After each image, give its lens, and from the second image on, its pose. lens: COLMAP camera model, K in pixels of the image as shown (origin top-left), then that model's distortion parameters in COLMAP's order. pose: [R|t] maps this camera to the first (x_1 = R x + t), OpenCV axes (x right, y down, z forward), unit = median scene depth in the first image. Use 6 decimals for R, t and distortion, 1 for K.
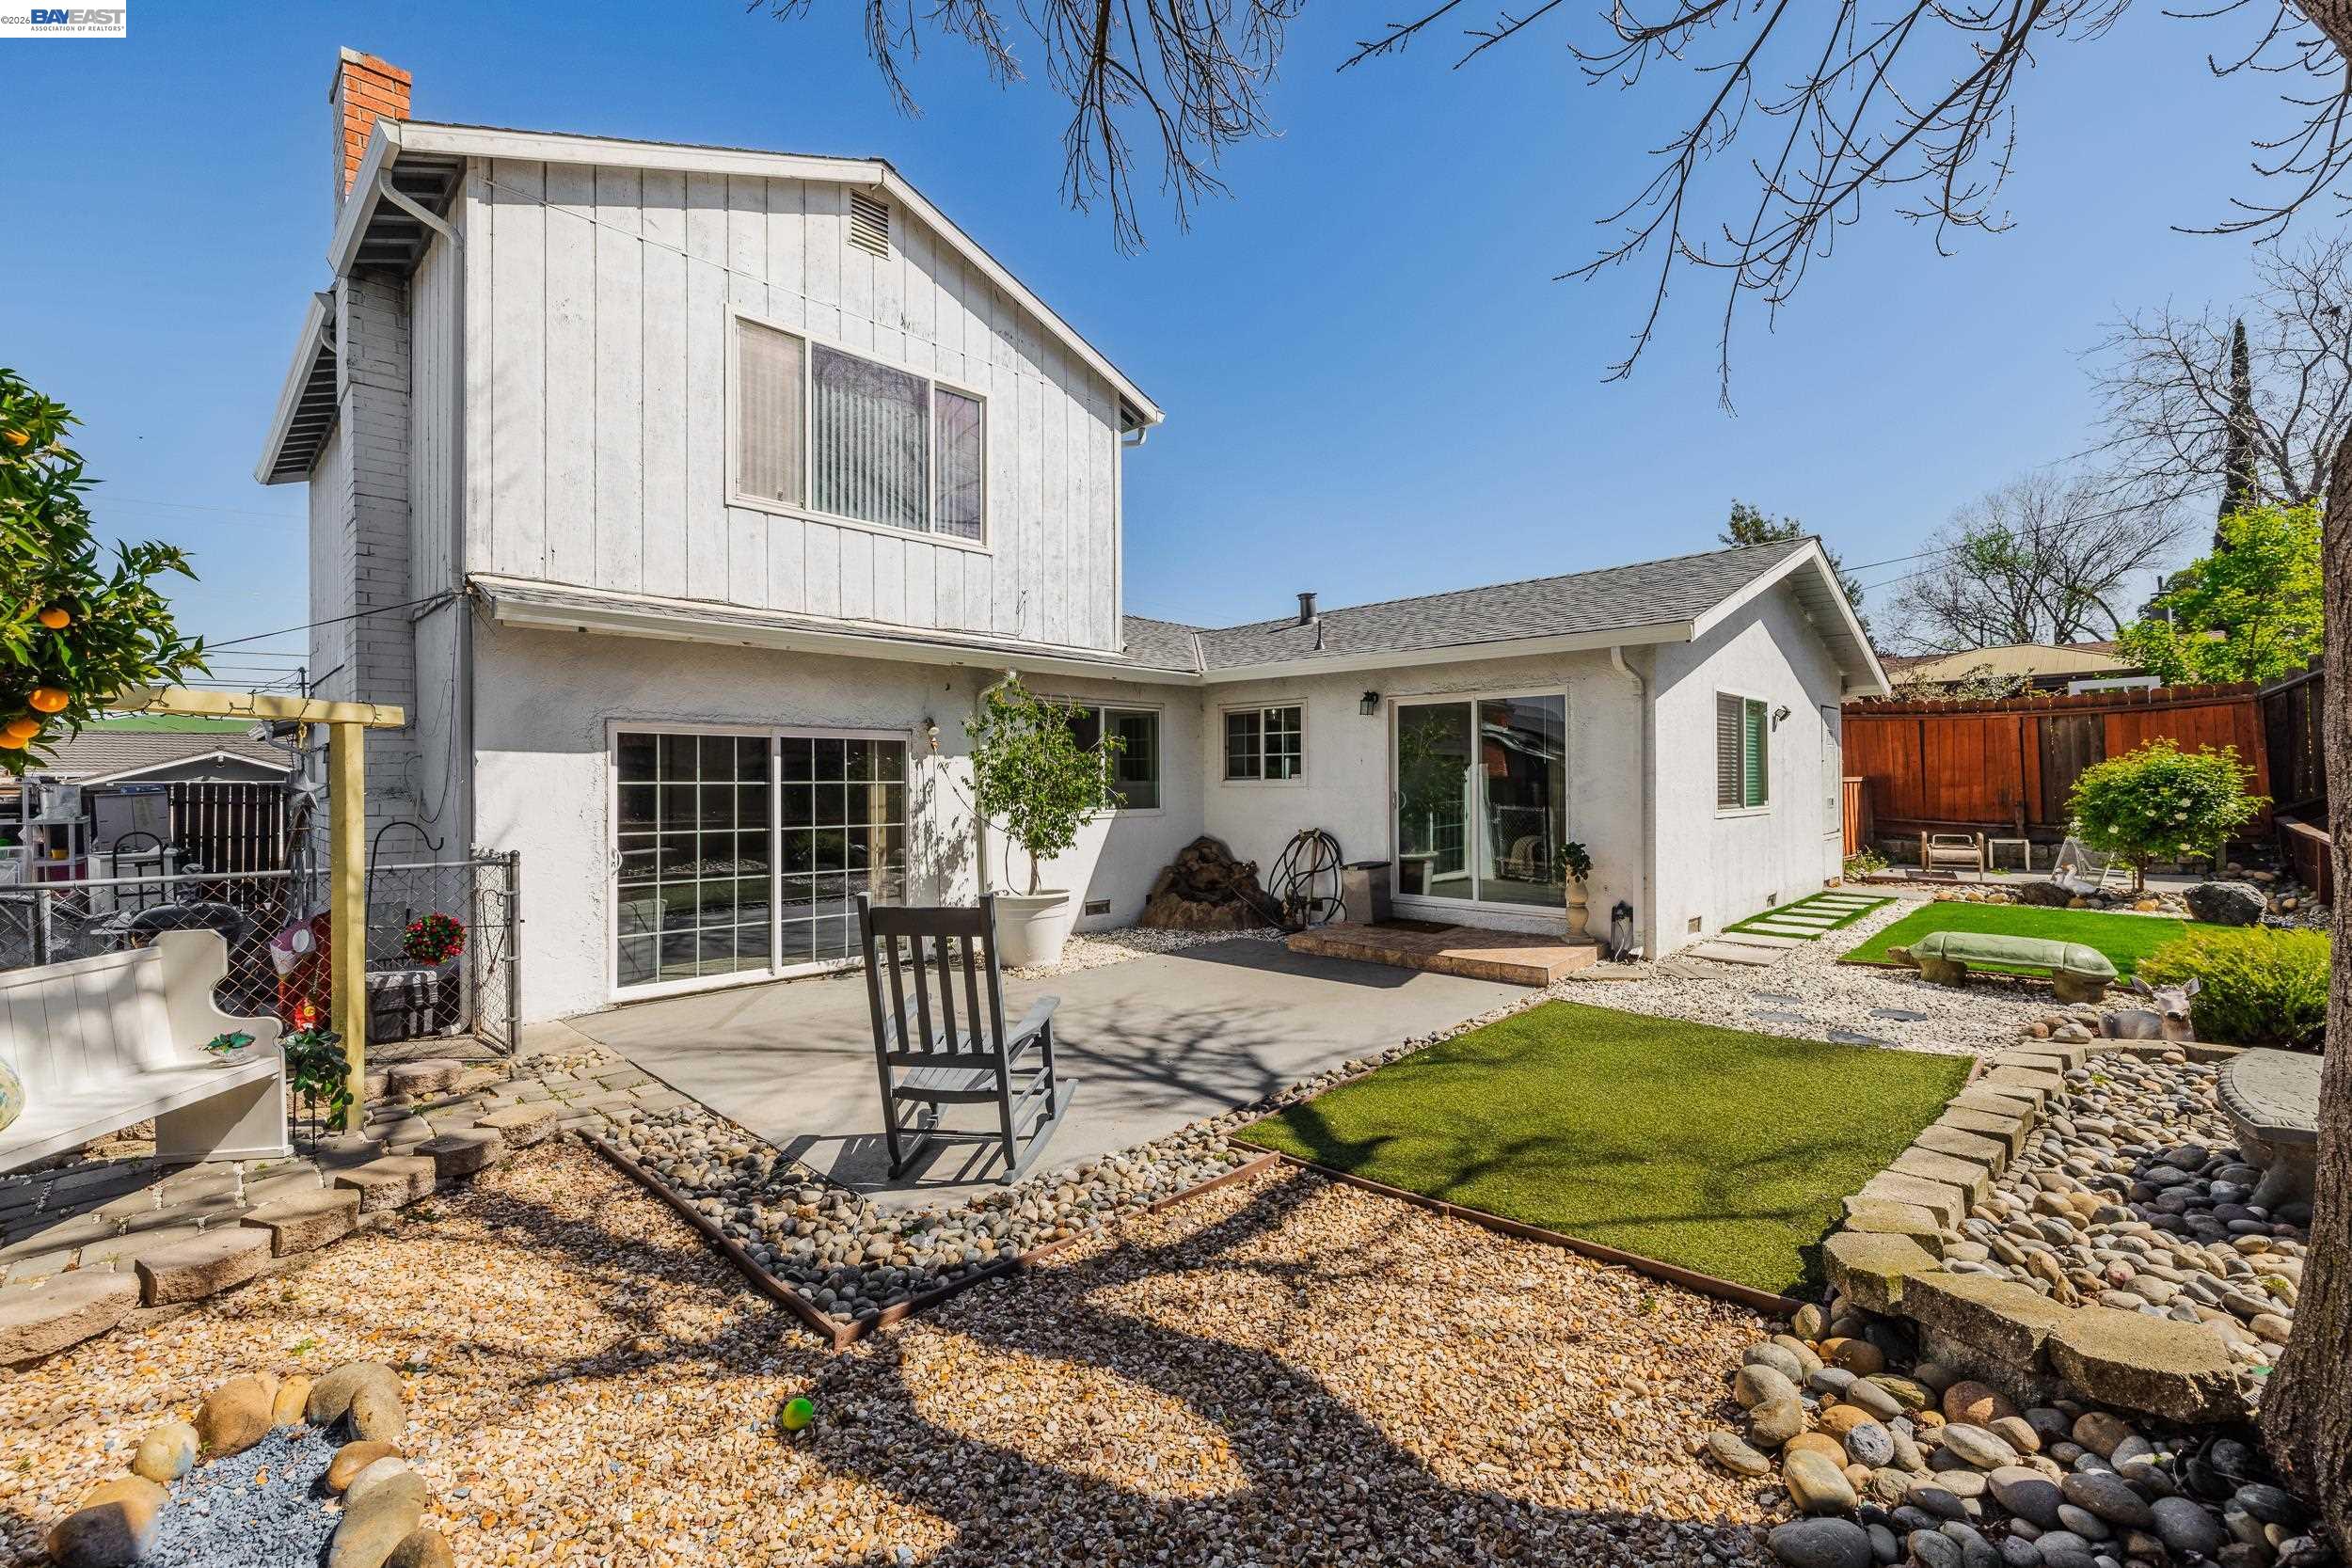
lens RADIAL K [[992.9, 0, 1177.4], [0, 992.9, 783.4], [0, 0, 1]] dist [0.003022, 0.000071]
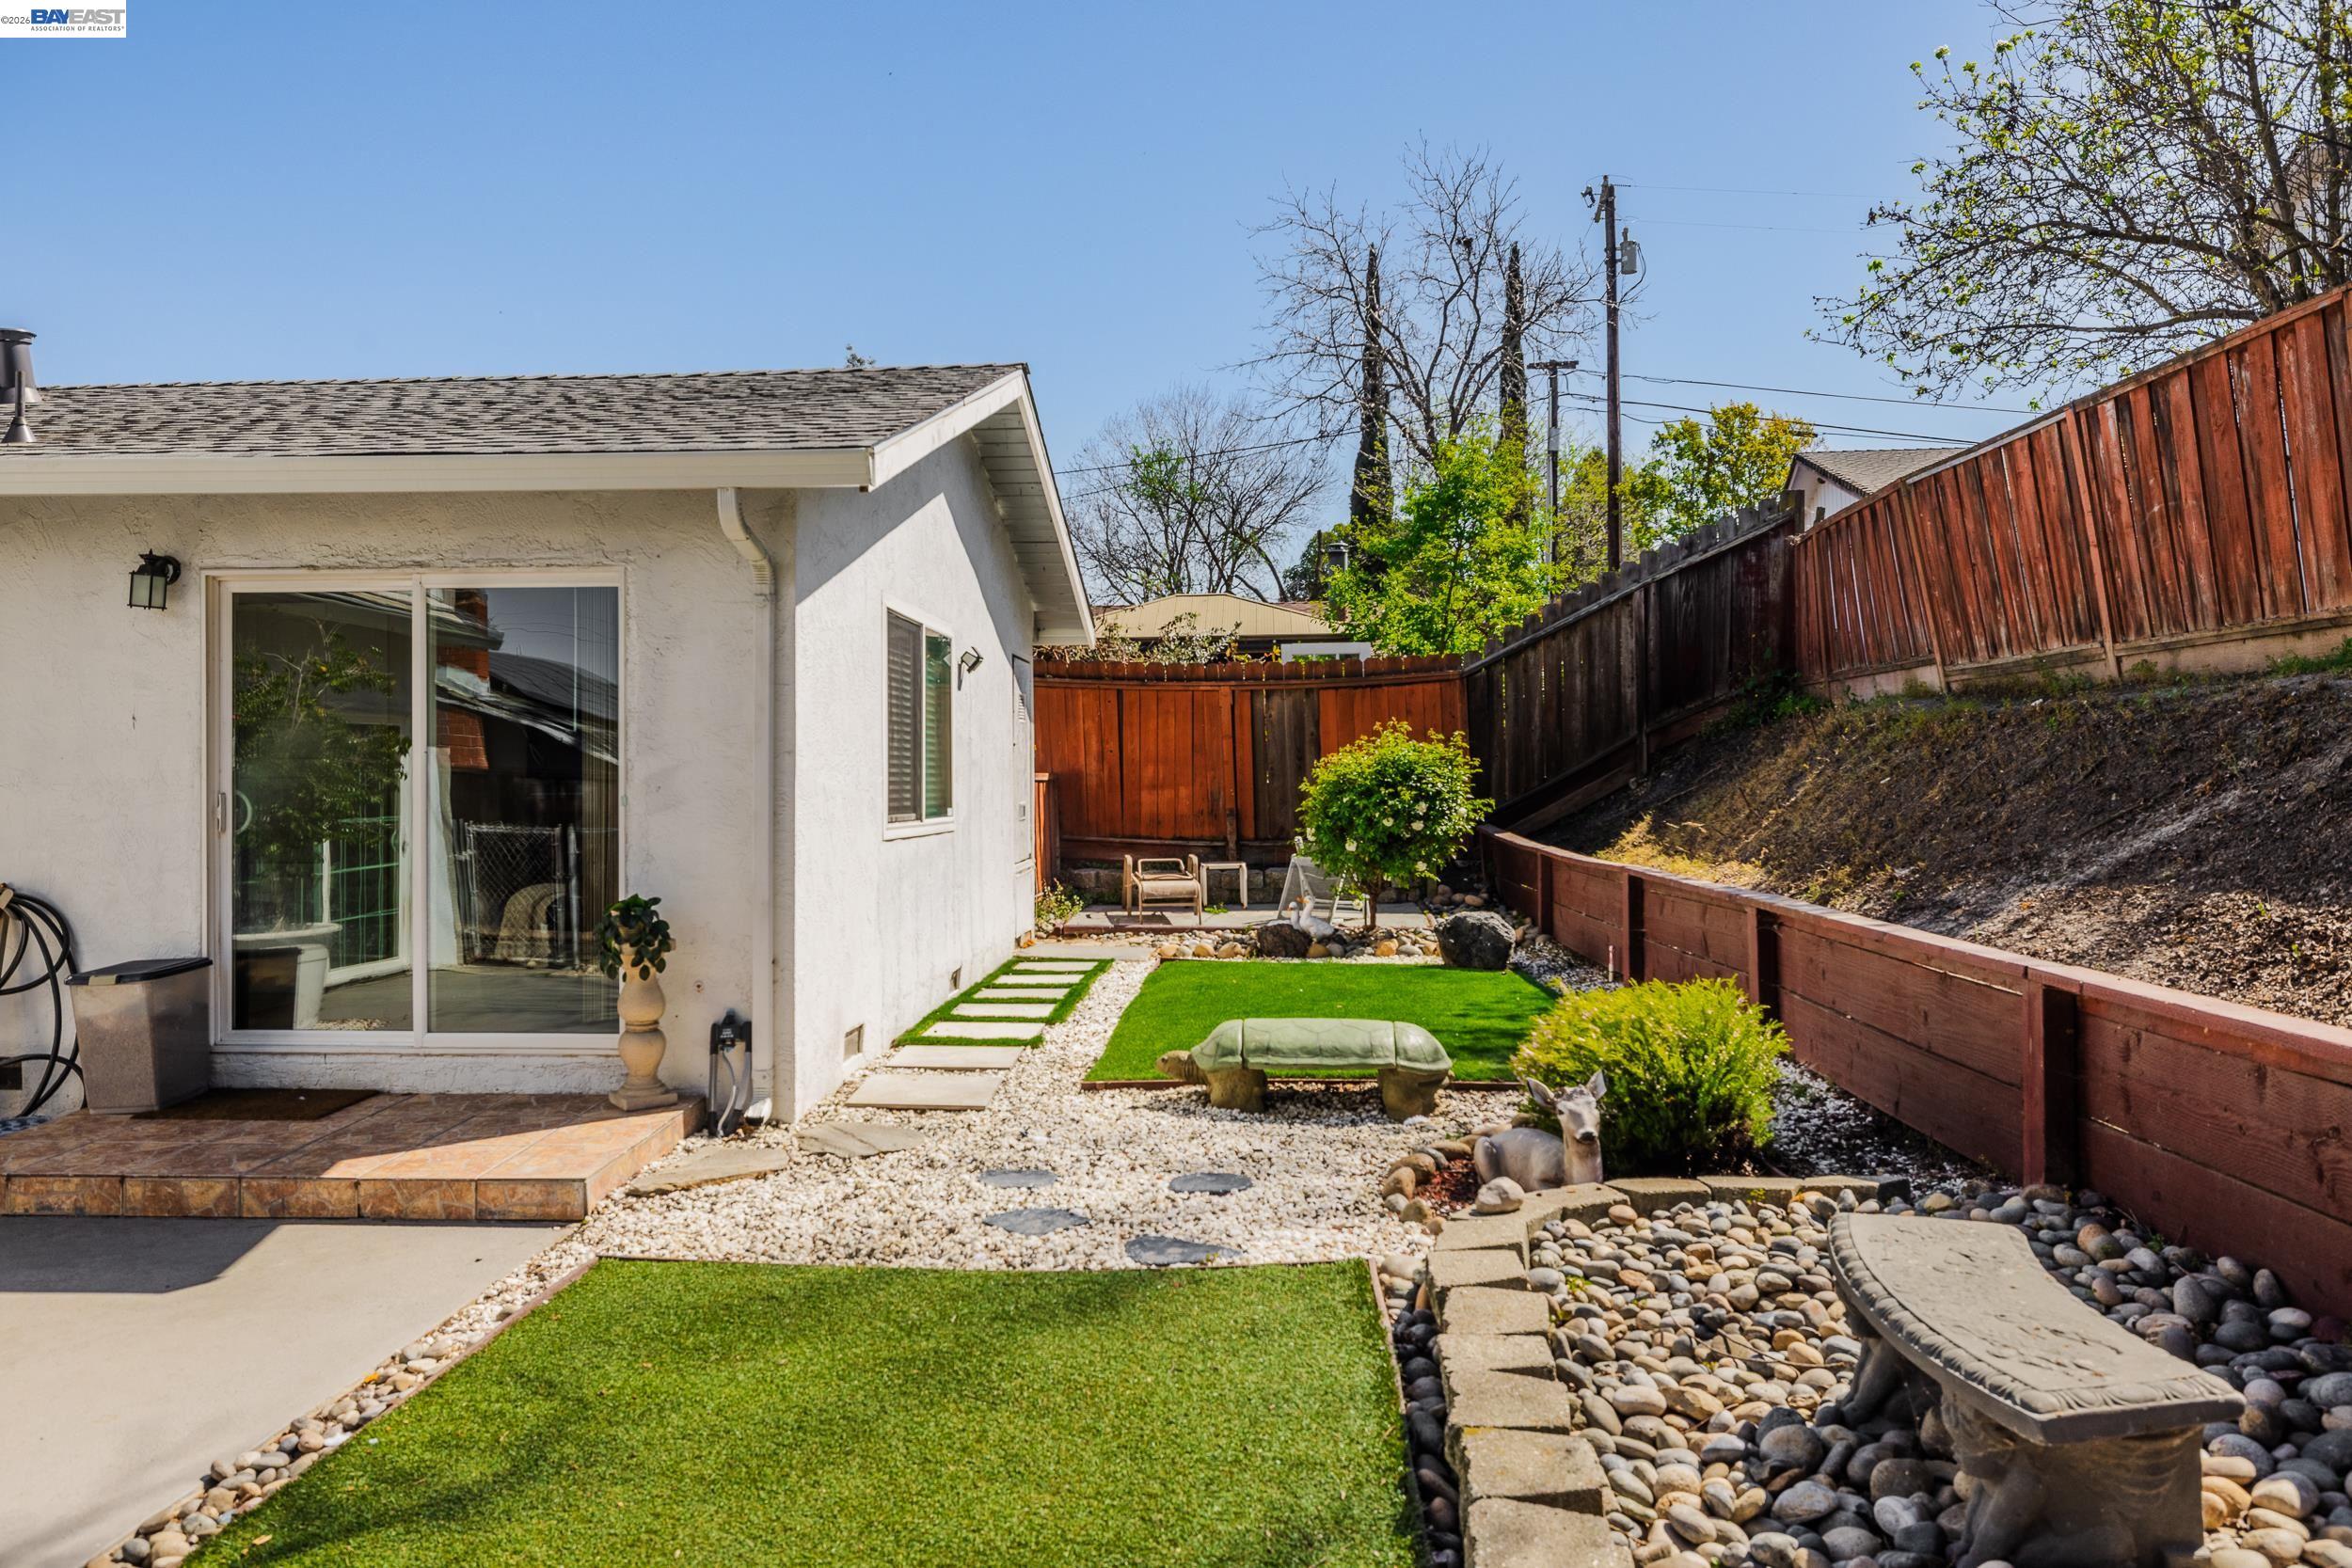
lens RADIAL K [[1659.5, 0, 1177.2], [0, 1659.5, 773.1], [0, 0, 1]] dist [-0.004616, 0.002492]
pose [[0.753924, 0.007291, 0.656921, 0.061726], [-0.000025, 0.999939, -0.011069, 0.008218], [-0.656961, 0.008329, 0.753878, 0.197917]]
